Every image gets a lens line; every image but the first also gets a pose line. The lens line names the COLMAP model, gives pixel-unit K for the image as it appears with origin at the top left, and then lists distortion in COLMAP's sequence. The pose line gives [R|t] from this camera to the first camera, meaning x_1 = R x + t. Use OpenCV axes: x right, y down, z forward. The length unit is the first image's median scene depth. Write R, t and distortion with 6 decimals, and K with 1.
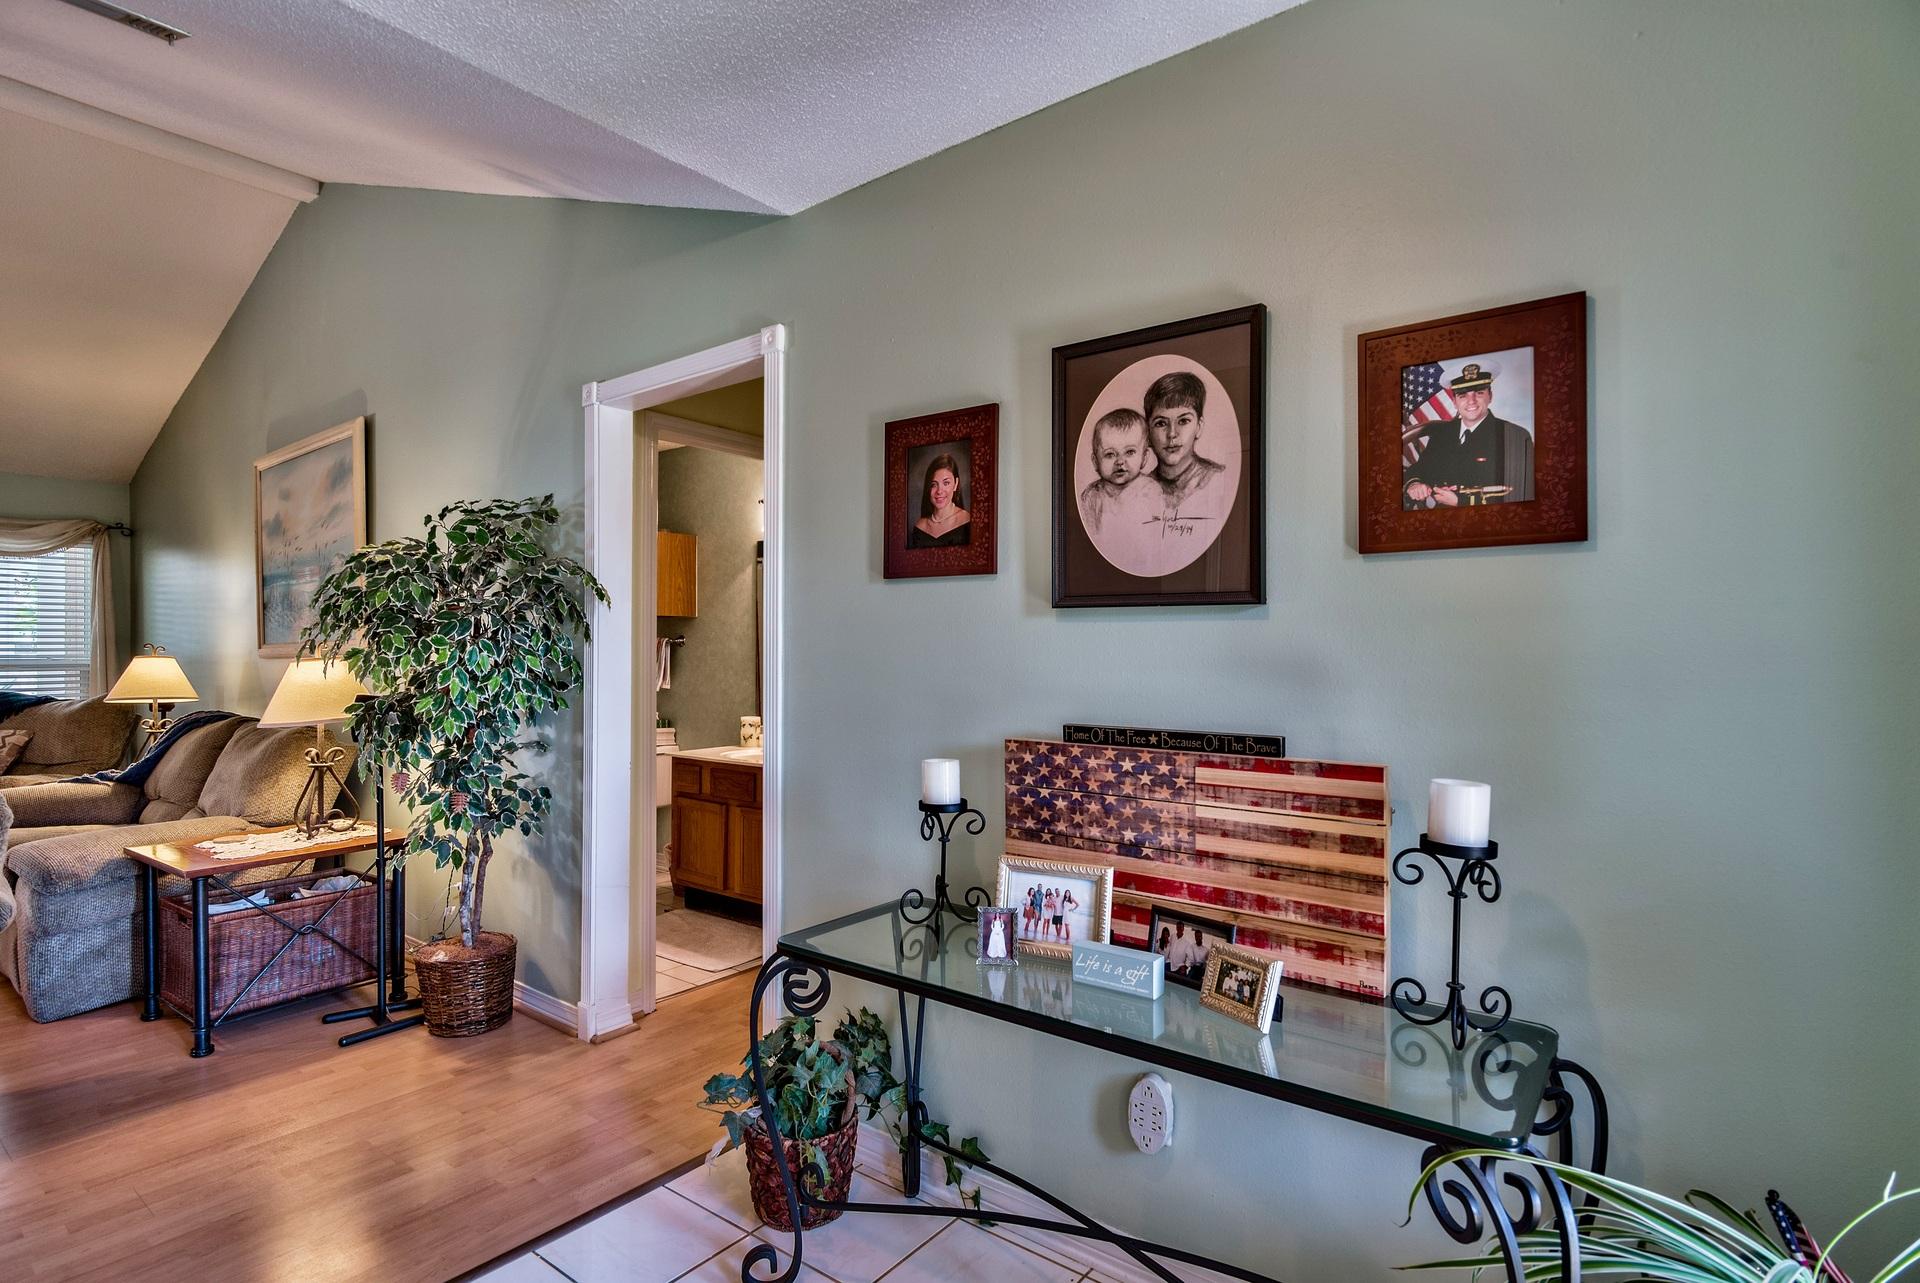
lens RADIAL K [[932.4, 0, 953.7], [0, 932.4, 644.0], [0, 0, 1]] dist [-0.002273, -0.000198]
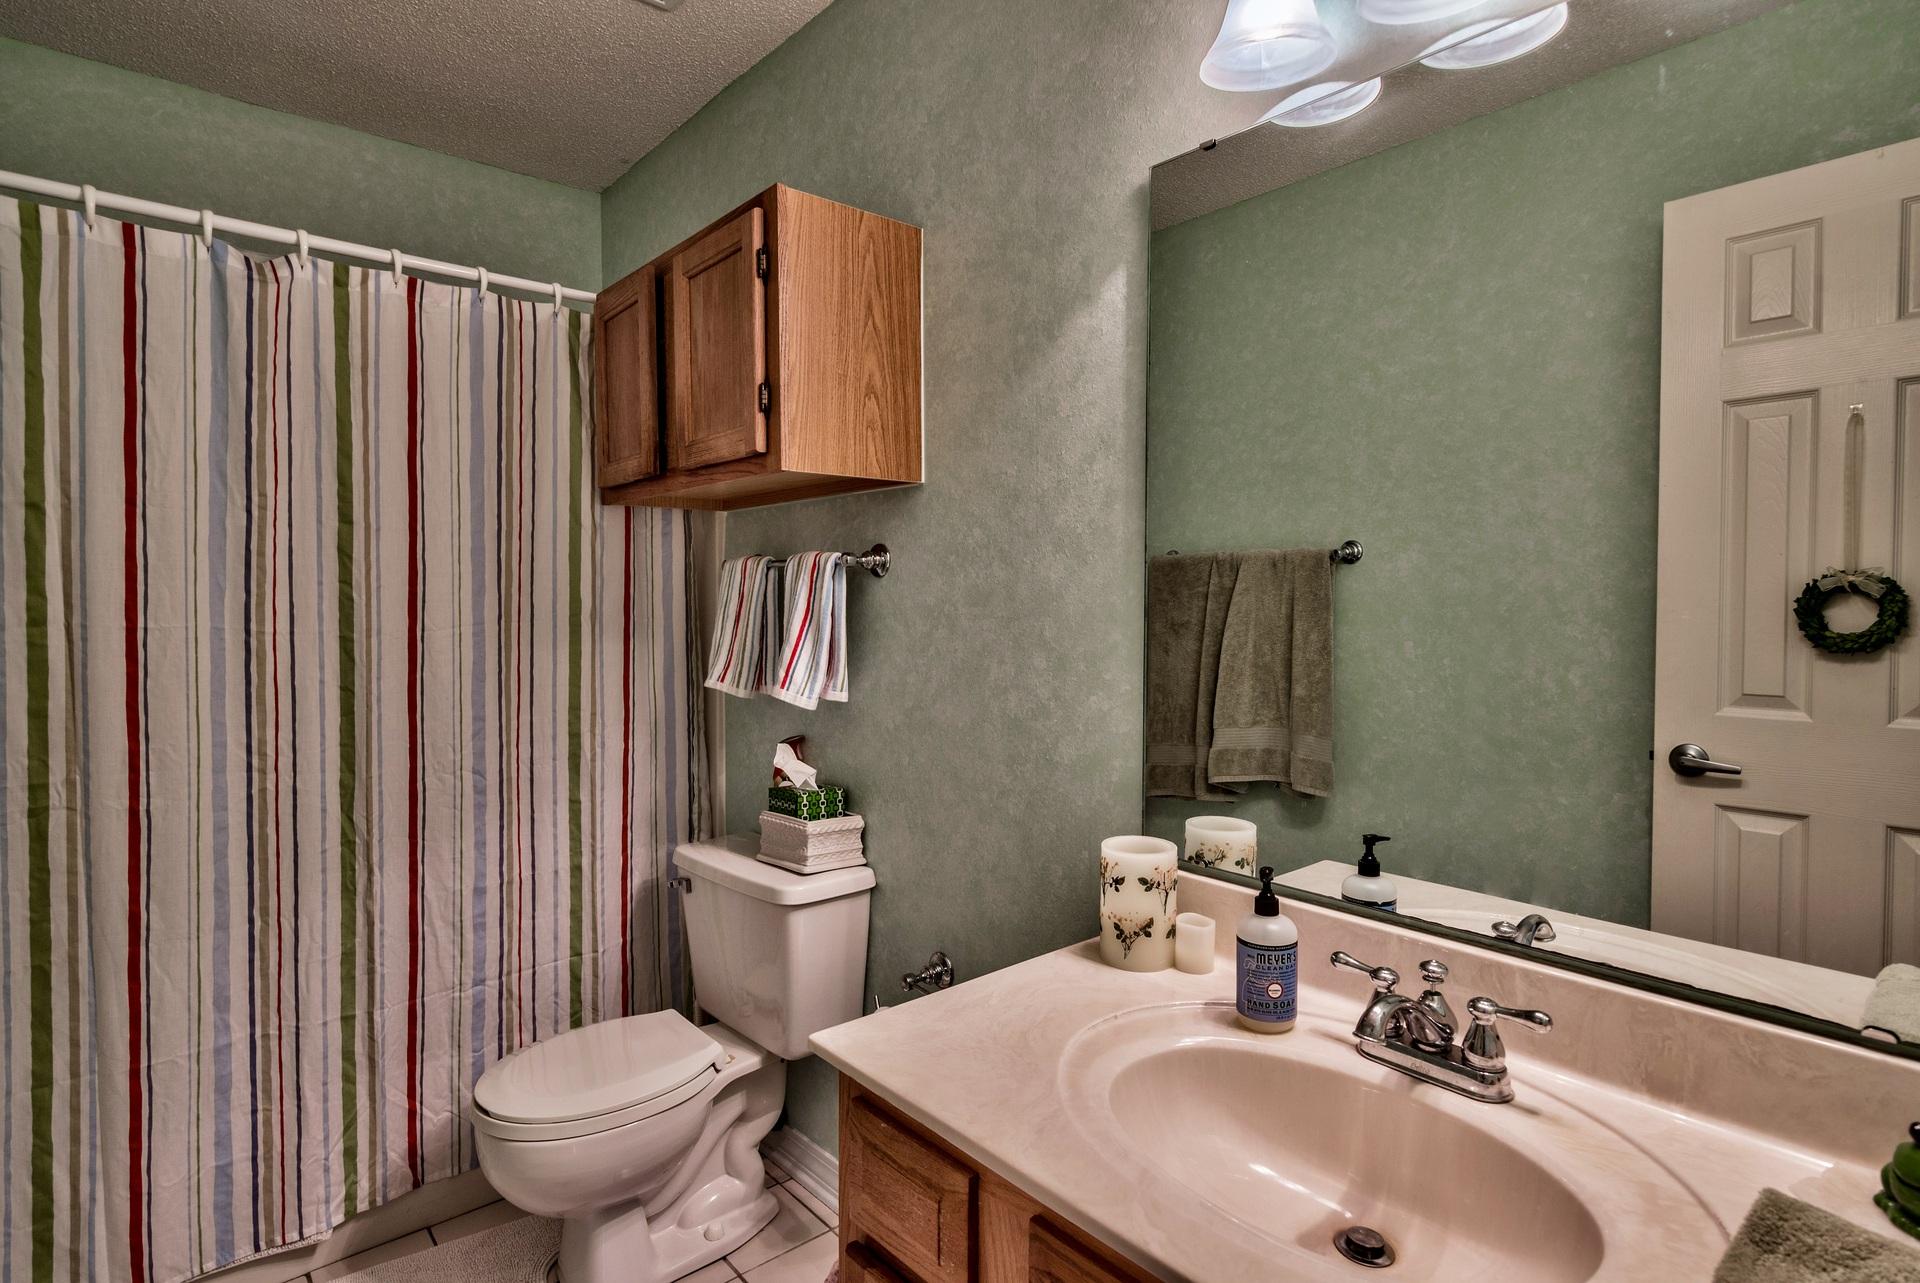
lens RADIAL K [[992.9, 0, 962.4], [0, 992.9, 616.4], [0, 0, 1]] dist [0.000009, -0.000004]
pose [[0.978918, 0.000864, -0.204252, -0.197538], [0.004447, 0.999664, 0.025543, 0.008140], [0.204205, -0.025913, 0.978585, 0.683658]]
